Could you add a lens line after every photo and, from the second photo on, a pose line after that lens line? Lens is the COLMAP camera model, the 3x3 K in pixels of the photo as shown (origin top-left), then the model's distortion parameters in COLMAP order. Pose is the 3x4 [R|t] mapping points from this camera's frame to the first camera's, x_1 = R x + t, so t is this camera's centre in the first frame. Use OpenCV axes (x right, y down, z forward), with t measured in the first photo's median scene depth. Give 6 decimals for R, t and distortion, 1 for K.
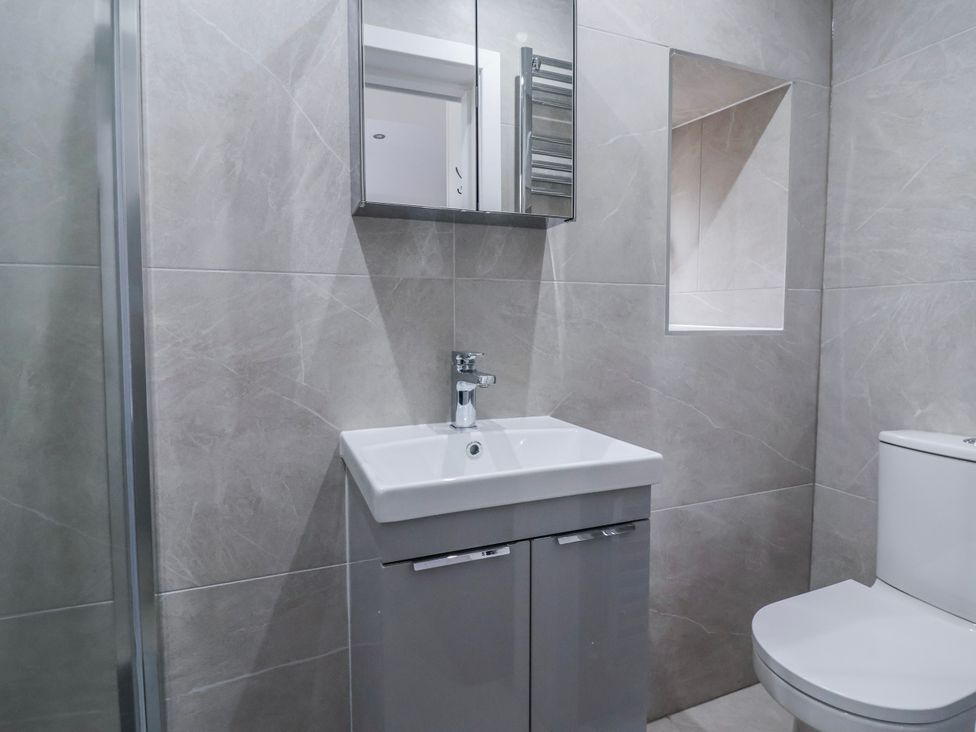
lens RADIAL K [[524.4, 0, 486.8], [0, 524.4, 357.9], [0, 0, 1]] dist [-0.013748, -0.004745]
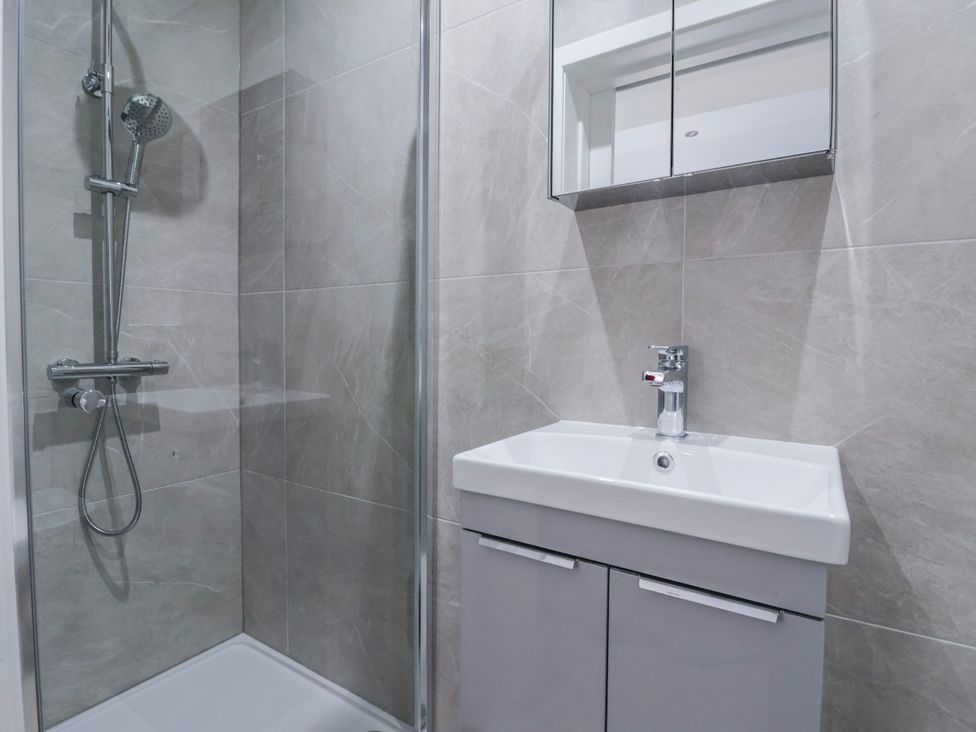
lens RADIAL K [[524.4, 0, 482.8], [0, 524.4, 360.1], [0, 0, 1]] dist [-0.013748, -0.004745]
pose [[0.547491, 0.034544, -0.836098, 0.504958], [-0.060622, 0.998160, 0.001543, 0.029060], [0.834613, 0.049841, 0.548578, 0.293116]]
